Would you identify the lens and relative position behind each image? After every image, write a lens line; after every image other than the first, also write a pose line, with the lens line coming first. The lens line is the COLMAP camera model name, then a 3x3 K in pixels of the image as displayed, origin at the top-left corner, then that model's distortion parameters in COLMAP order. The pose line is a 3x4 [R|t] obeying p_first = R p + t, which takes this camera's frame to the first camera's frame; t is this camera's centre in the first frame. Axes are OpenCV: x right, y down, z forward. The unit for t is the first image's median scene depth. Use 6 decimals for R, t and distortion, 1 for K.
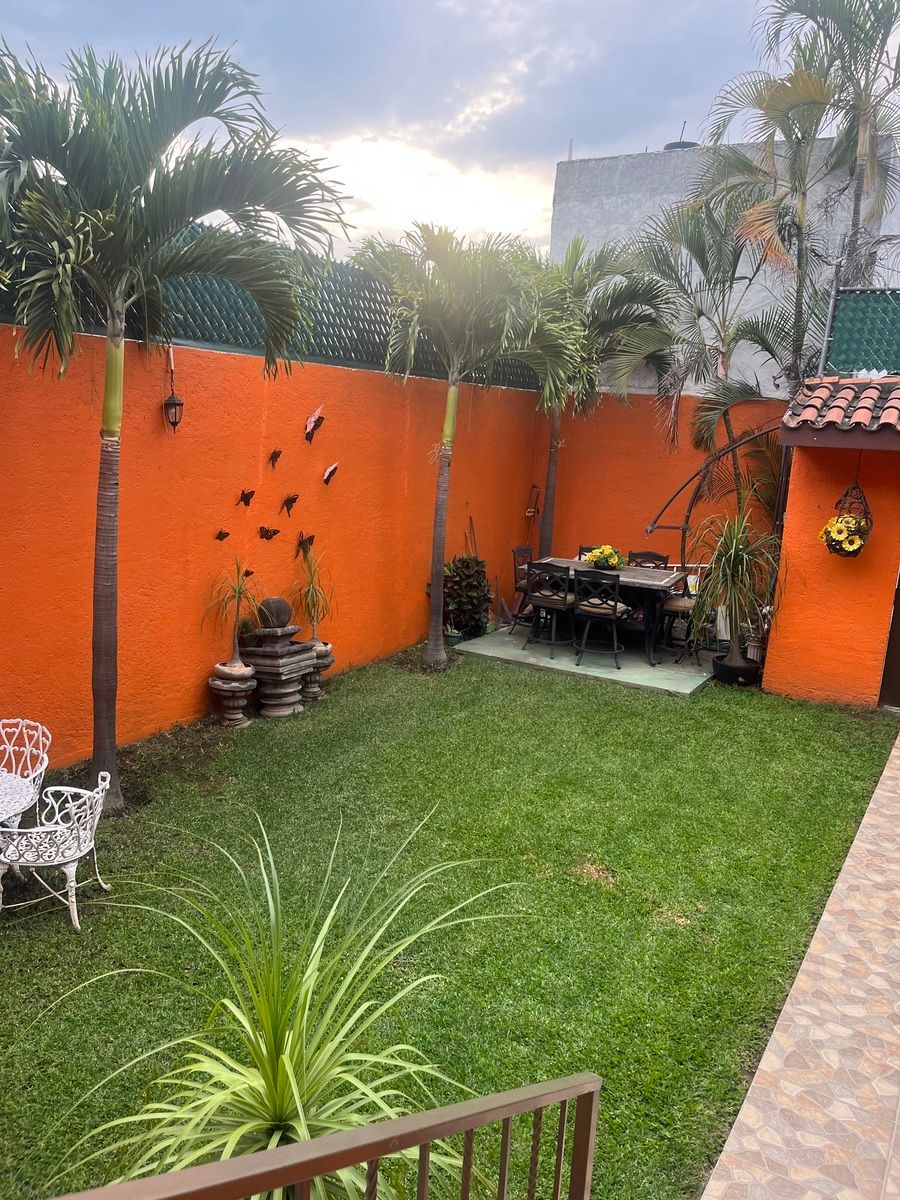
lens RADIAL K [[911.6, 0, 447.8], [0, 911.6, 611.3], [0, 0, 1]] dist [0.066134, -0.078136]
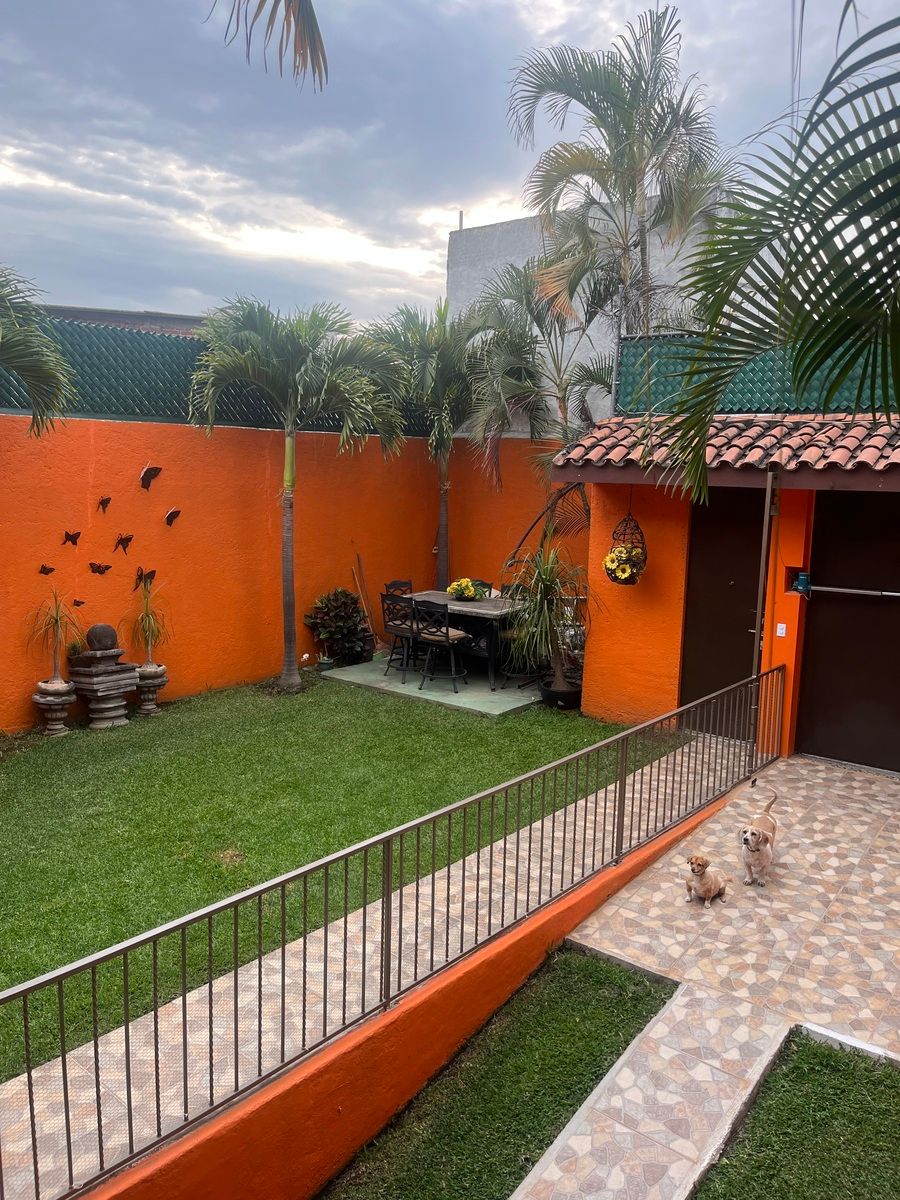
lens RADIAL K [[914.8, 0, 450.1], [0, 914.8, 592.0], [0, 0, 1]] dist [0.048619, -0.005326]
pose [[0.987063, -0.009259, -0.160064, 0.398636], [-0.002056, 0.997518, -0.070383, 0.023483], [0.160319, 0.069802, 0.984594, -0.066432]]
